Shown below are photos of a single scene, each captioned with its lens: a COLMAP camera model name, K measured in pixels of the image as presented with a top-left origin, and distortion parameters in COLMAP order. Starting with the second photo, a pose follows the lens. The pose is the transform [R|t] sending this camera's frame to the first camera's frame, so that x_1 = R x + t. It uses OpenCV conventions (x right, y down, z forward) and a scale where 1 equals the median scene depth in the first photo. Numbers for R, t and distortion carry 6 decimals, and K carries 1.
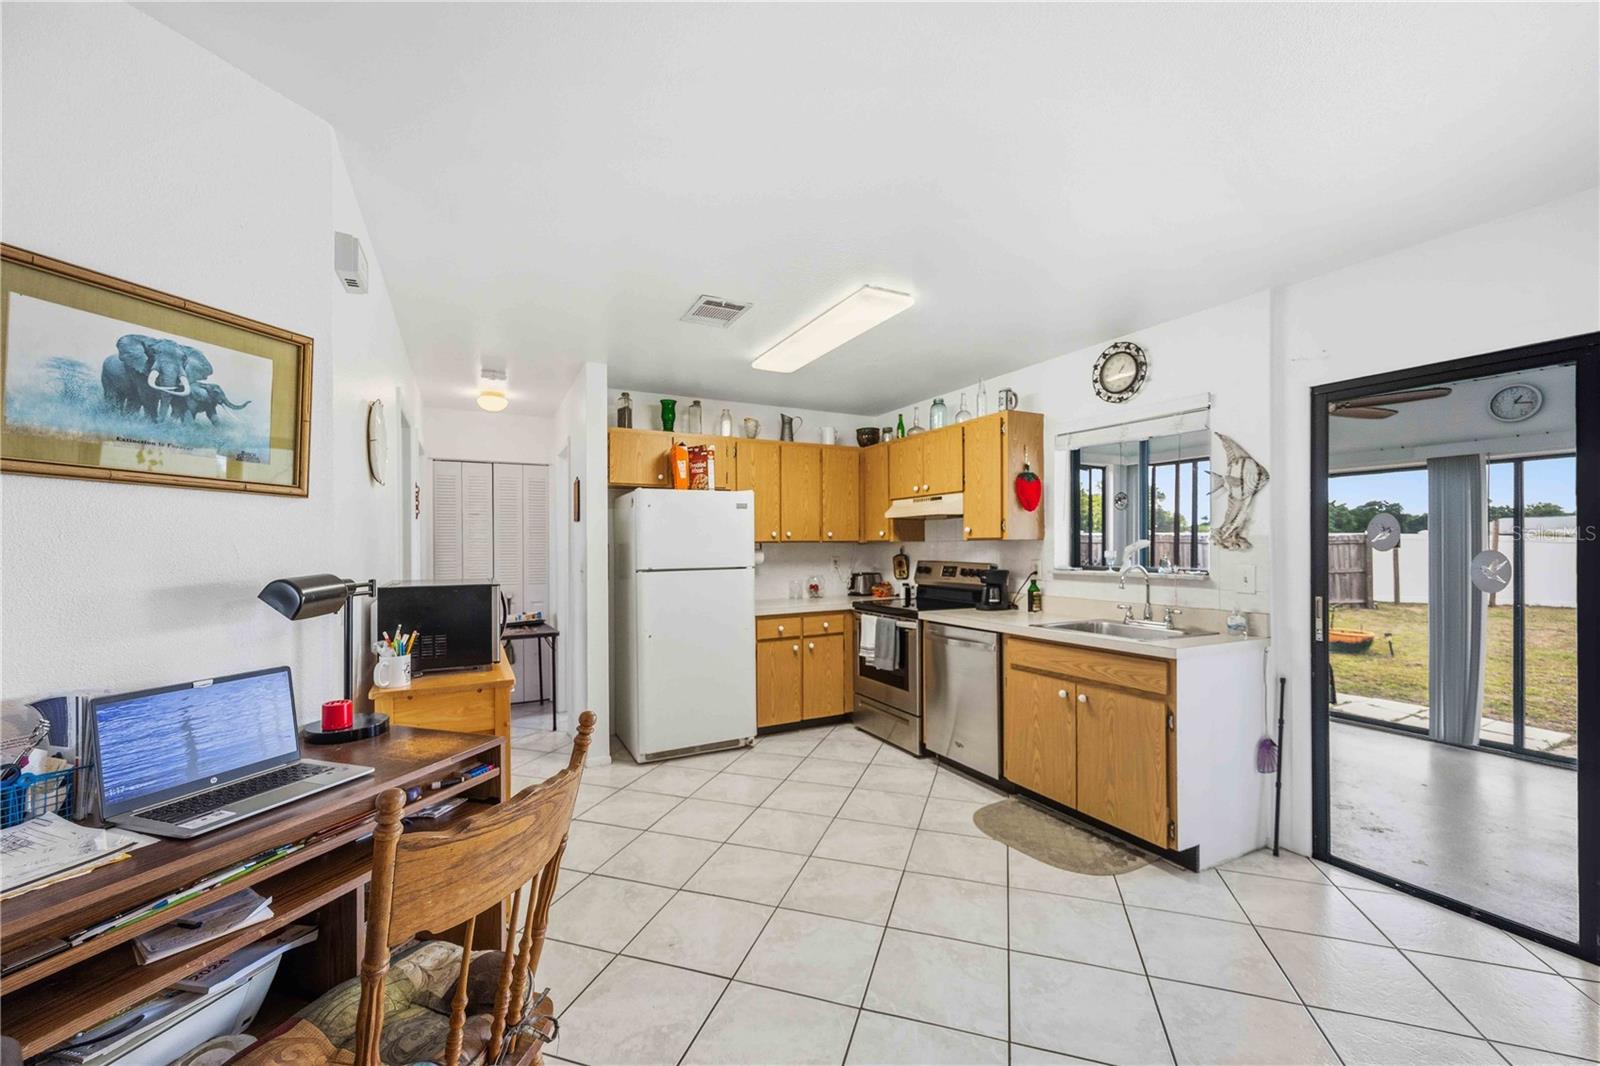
lens RADIAL K [[631.2, 0, 798.0], [0, 631.2, 547.7], [0, 0, 1]] dist [0.001136, 0.000089]
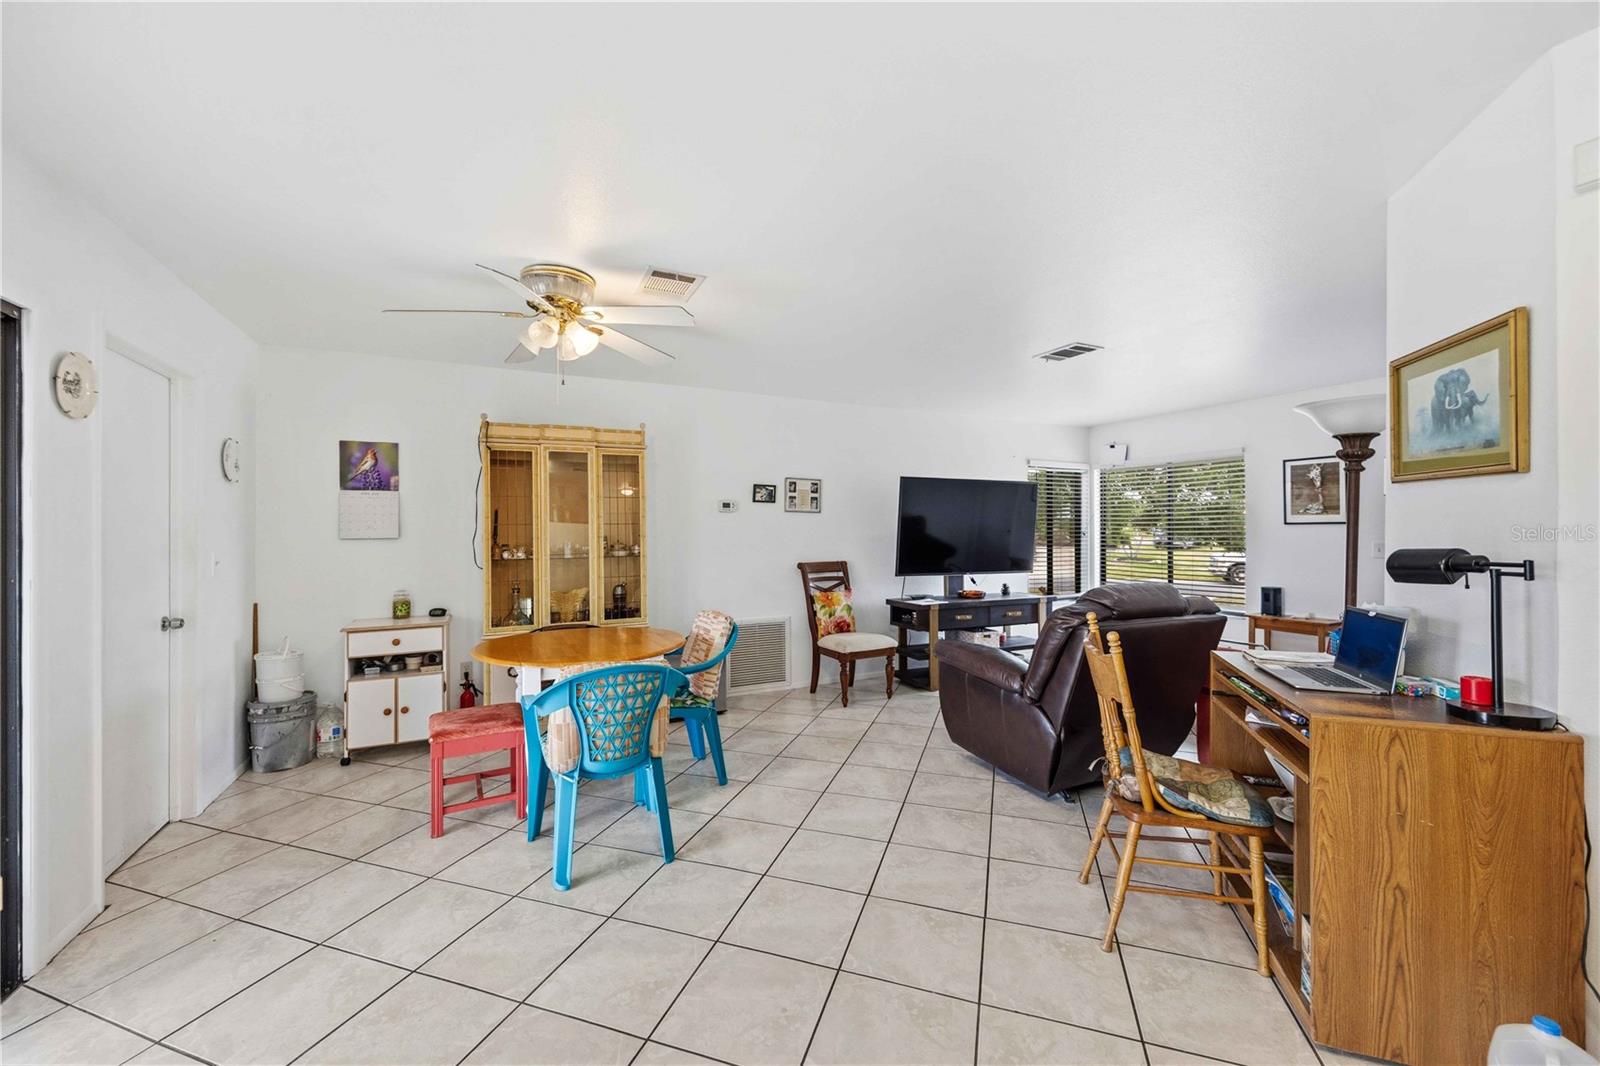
lens RADIAL K [[623.9, 0, 796.1], [0, 623.9, 528.9], [0, 0, 1]] dist [0.001745, 0.000085]
pose [[-0.999888, 0.009217, 0.011808, 0.139633], [0.009235, 0.999956, 0.001443, -0.001480], [-0.011794, 0.001552, -0.999929, 0.833905]]
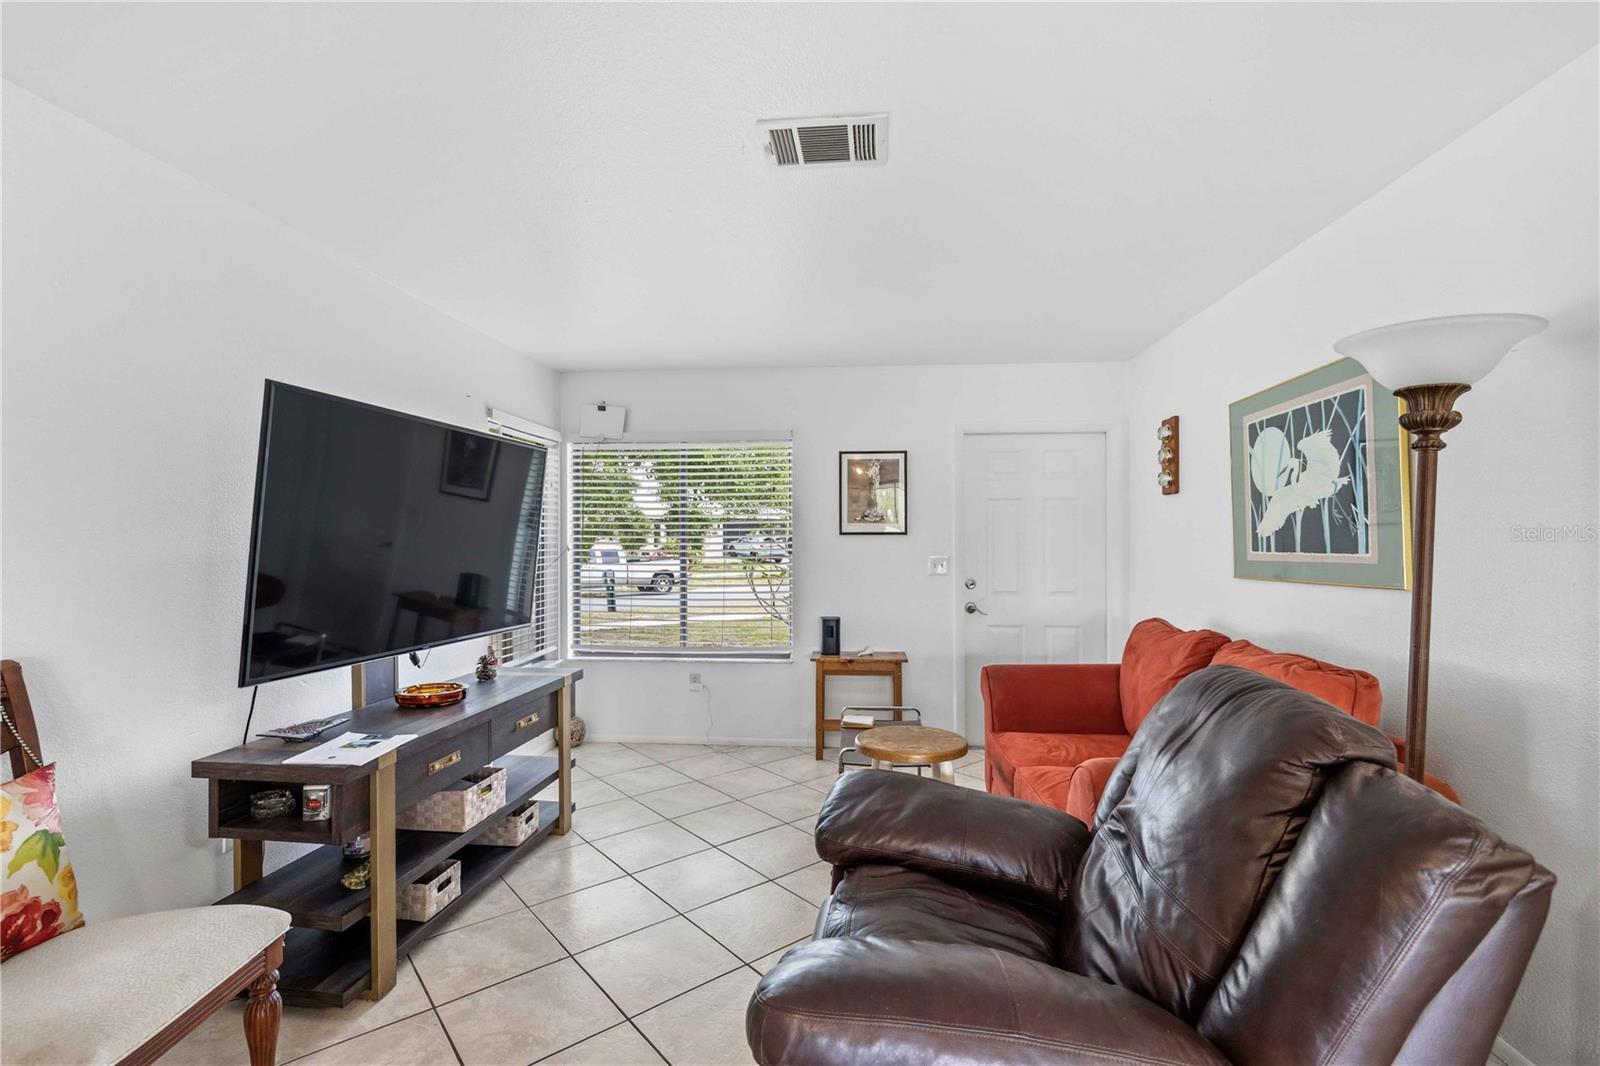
lens RADIAL K [[721.9, 0, 800.0], [0, 721.9, 536.7], [0, 0, 1]] dist [-0.009446, -0.000397]
pose [[-0.526694, 0.005129, -0.850040, 0.160844], [0.000702, 0.999984, 0.005598, -0.003161], [0.850055, 0.002351, -0.526689, 0.049802]]
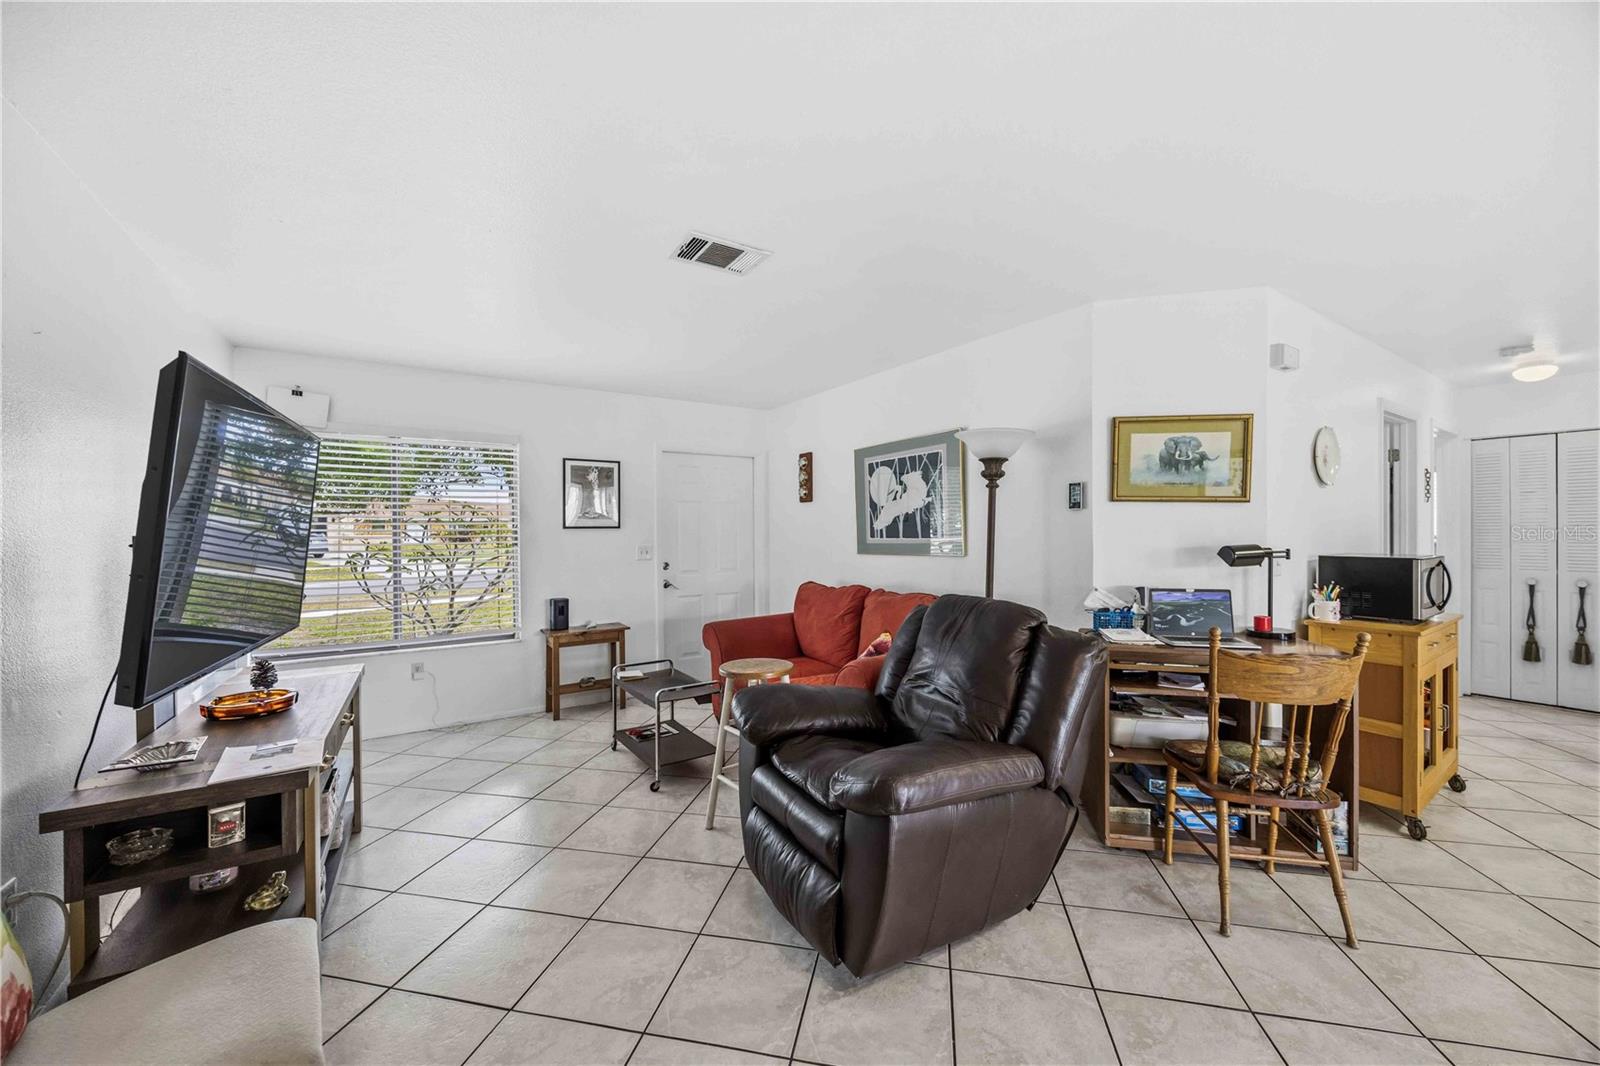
lens RADIAL K [[607.2, 0, 798.6], [0, 607.2, 530.7], [0, 0, 1]] dist [-0.000550, -0.000205]
pose [[0.107600, 0.007066, -0.994169, 0.346911], [-0.000540, 0.999975, 0.007049, -0.003754], [0.994194, -0.000222, 0.107601, -0.202699]]
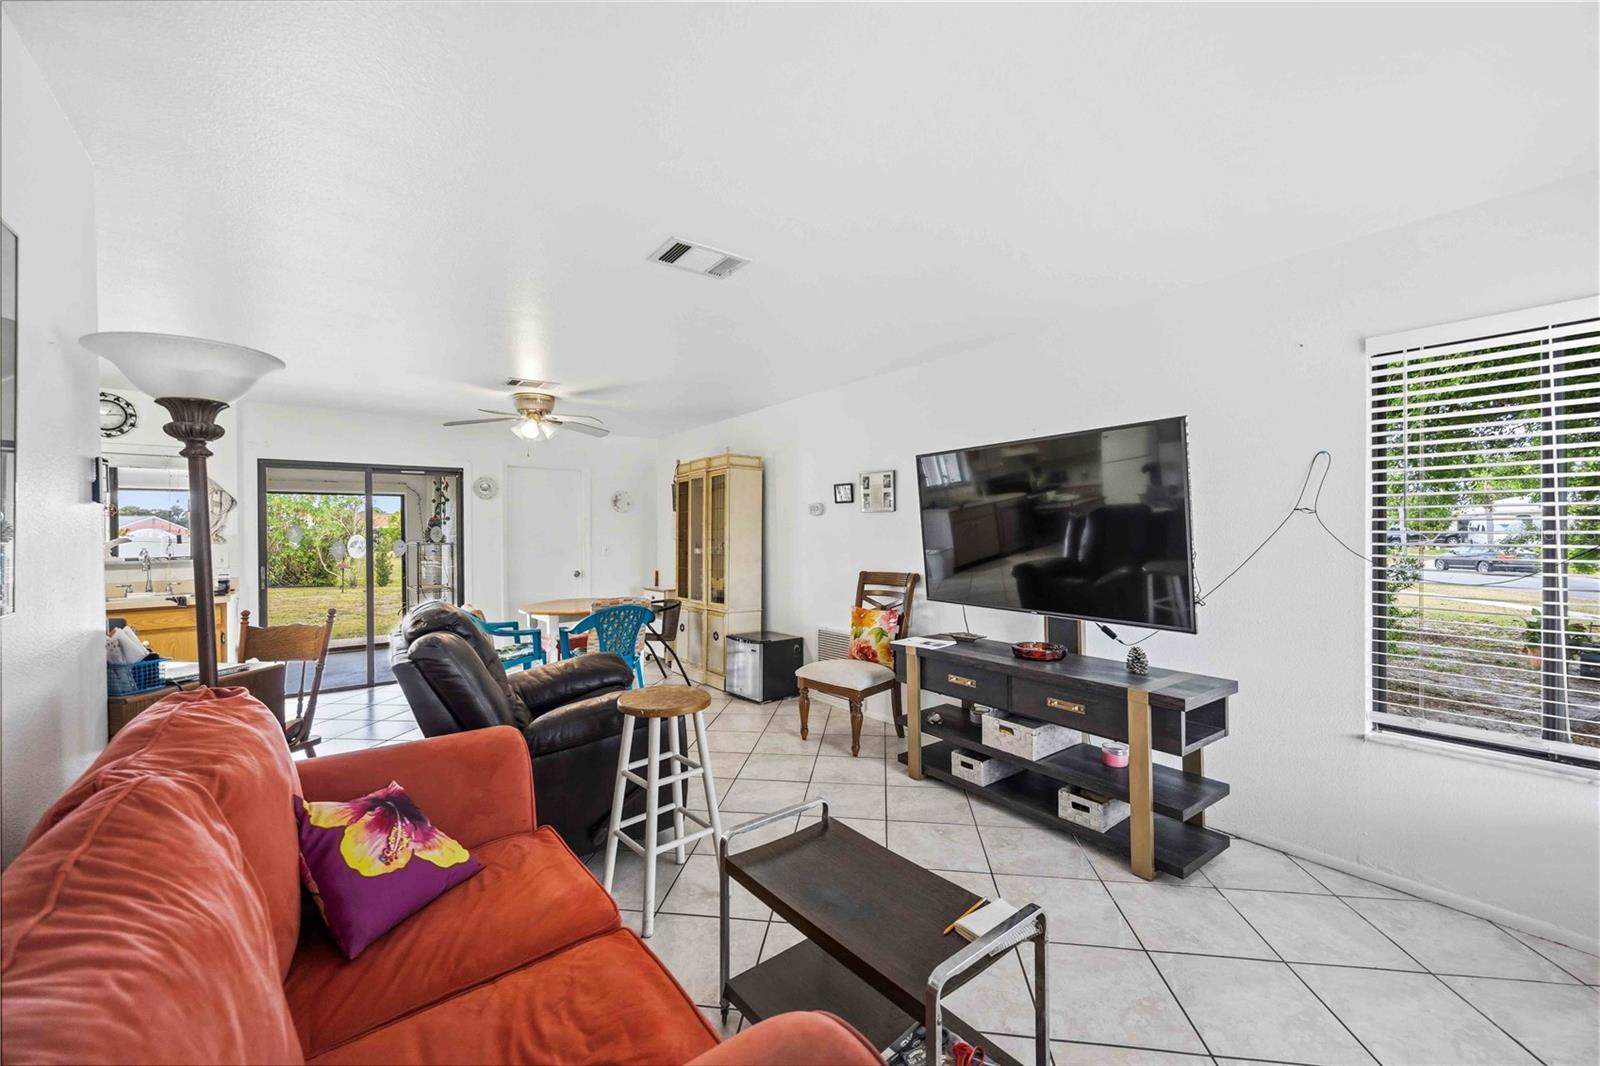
lens RADIAL K [[633.8, 0, 800.0], [0, 633.8, 533.0], [0, 0, 1]] dist [0.007113, 0.000010]
pose [[-0.182184, 0.007510, 0.983236, -0.994471], [0.015381, 0.999870, -0.004787, 0.006706], [-0.983144, 0.014251, -0.182276, -0.194893]]
